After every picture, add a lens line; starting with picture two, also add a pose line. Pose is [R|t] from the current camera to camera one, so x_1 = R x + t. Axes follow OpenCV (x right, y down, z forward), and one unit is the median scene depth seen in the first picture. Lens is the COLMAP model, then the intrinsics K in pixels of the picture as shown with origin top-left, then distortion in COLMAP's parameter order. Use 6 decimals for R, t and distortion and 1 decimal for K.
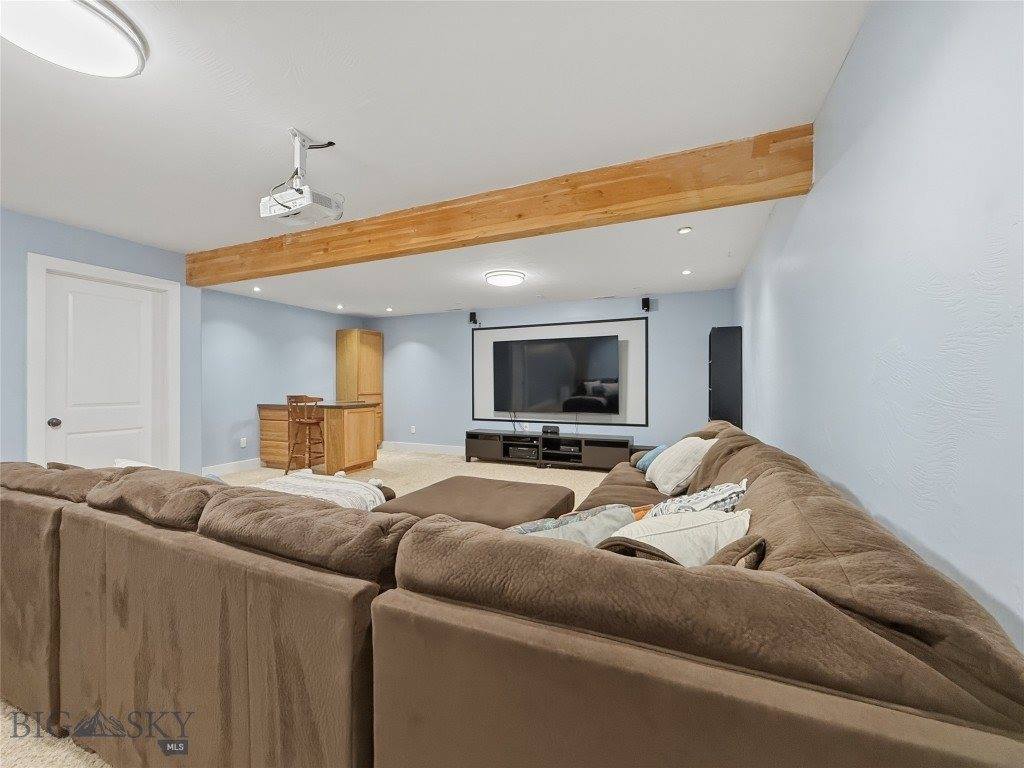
lens RADIAL K [[412.1, 0, 510.5], [0, 412.1, 382.0], [0, 0, 1]] dist [0.000555, 0.000325]
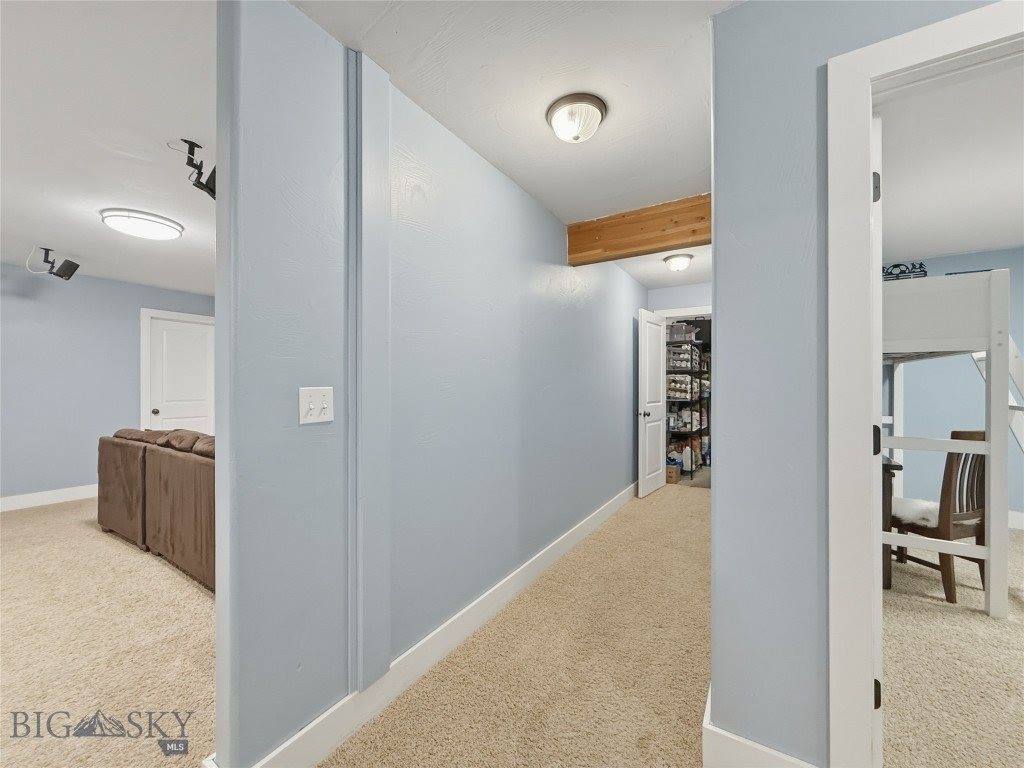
lens RADIAL K [[412.1, 0, 510.5], [0, 412.1, 382.0], [0, 0, 1]] dist [0.000555, 0.000325]
pose [[0.988930, -0.001296, -0.148378, 1.168604], [0.001243, 0.999999, -0.000449, -0.033637], [0.148379, 0.000260, 0.988931, -0.894378]]
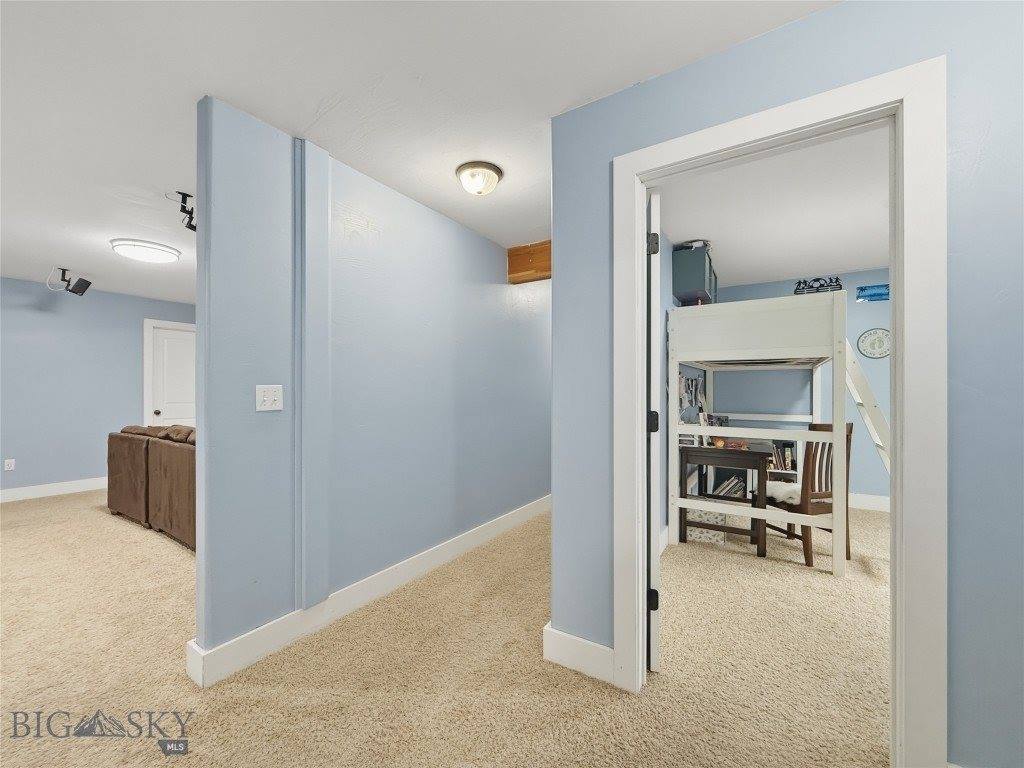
lens RADIAL K [[421.1, 0, 510.4], [0, 421.1, 387.4], [0, 0, 1]] dist [0.000996, -0.000197]
pose [[0.986633, -0.001750, -0.162947, 1.586876], [0.001557, 0.999998, -0.001316, -0.011449], [0.162949, 0.001044, 0.986634, -1.244489]]
